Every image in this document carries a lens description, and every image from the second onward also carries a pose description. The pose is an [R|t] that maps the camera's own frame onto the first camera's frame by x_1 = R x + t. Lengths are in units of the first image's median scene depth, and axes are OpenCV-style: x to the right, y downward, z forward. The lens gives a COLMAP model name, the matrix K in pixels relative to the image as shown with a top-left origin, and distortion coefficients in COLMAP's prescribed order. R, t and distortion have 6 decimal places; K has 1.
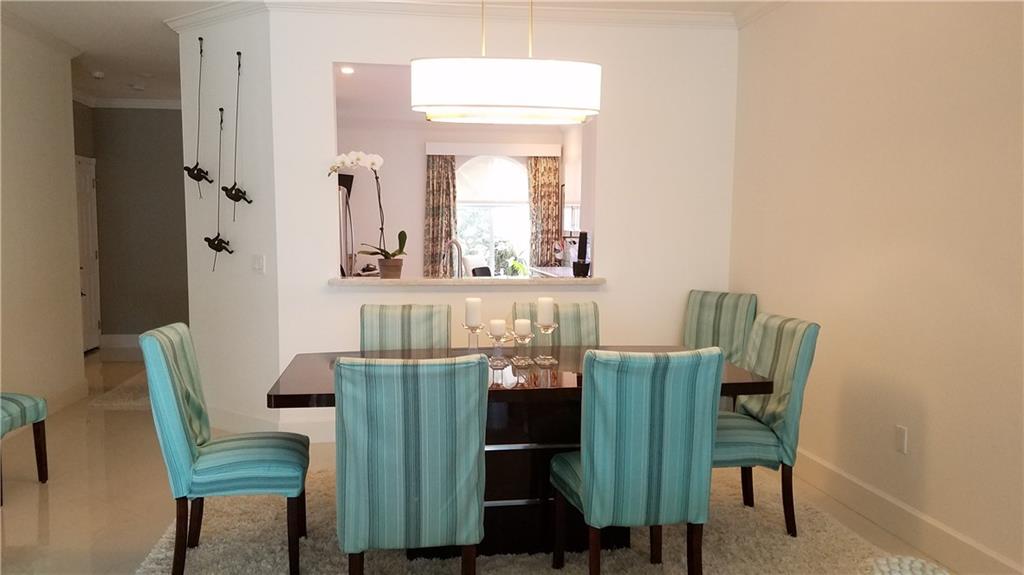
lens RADIAL K [[779.9, 0, 515.0], [0, 779.9, 293.0], [0, 0, 1]] dist [0.211168, -0.350624]
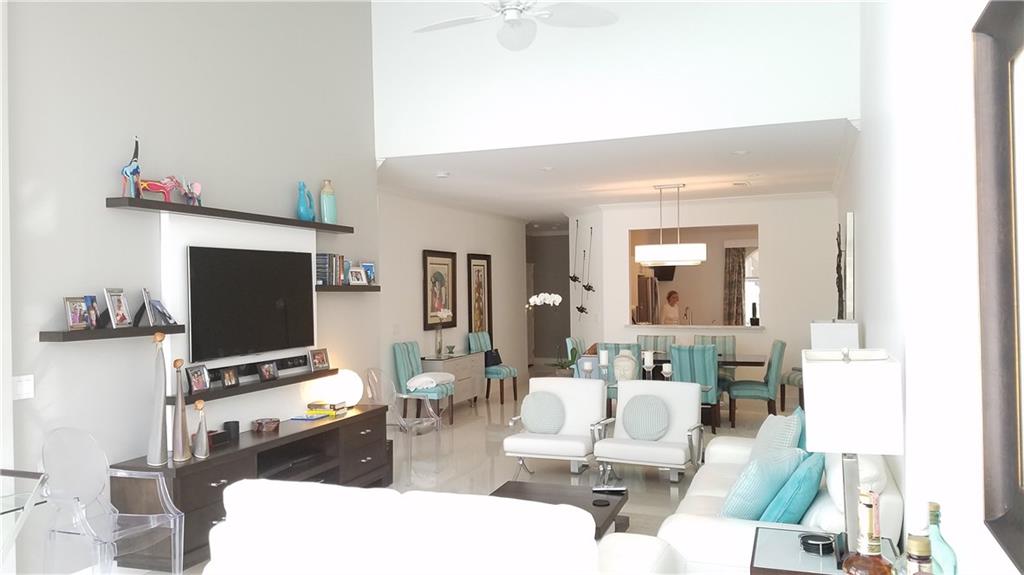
lens RADIAL K [[779.9, 0, 515.0], [0, 779.9, 293.0], [0, 0, 1]] dist [0.211168, -0.350624]
pose [[0.876841, -0.013337, -0.480596, 0.523555], [-0.023226, 0.997273, -0.070050, 0.051413], [0.480220, 0.072585, 0.874140, -1.023652]]
